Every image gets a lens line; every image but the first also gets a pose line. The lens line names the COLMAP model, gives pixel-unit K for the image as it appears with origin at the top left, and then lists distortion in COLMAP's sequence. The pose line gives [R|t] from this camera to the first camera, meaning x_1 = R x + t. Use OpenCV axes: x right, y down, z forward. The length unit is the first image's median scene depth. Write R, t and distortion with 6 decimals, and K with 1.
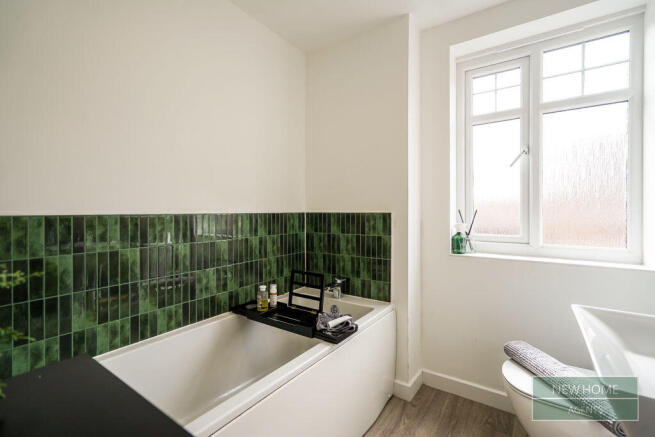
lens RADIAL K [[301.2, 0, 329.0], [0, 301.2, 215.5], [0, 0, 1]] dist [-0.002948, 0.001179]
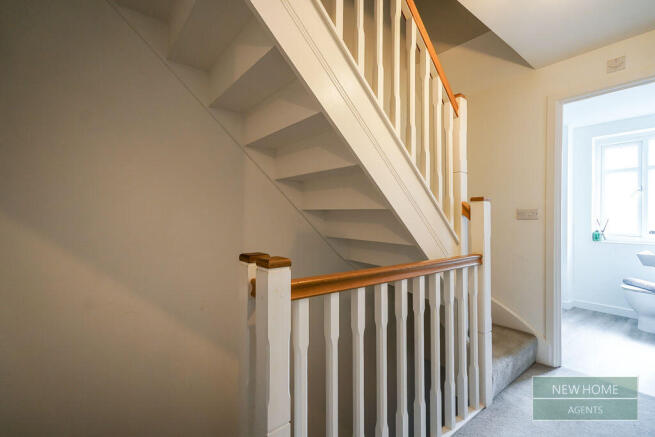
lens RADIAL K [[301.2, 0, 324.0], [0, 301.2, 216.5], [0, 0, 1]] dist [-0.002948, 0.001179]
pose [[0.939893, 0.006918, -0.341398, -0.581531], [-0.008984, 0.999950, -0.004472, -0.011352], [0.341350, 0.007270, 0.939908, -1.474136]]
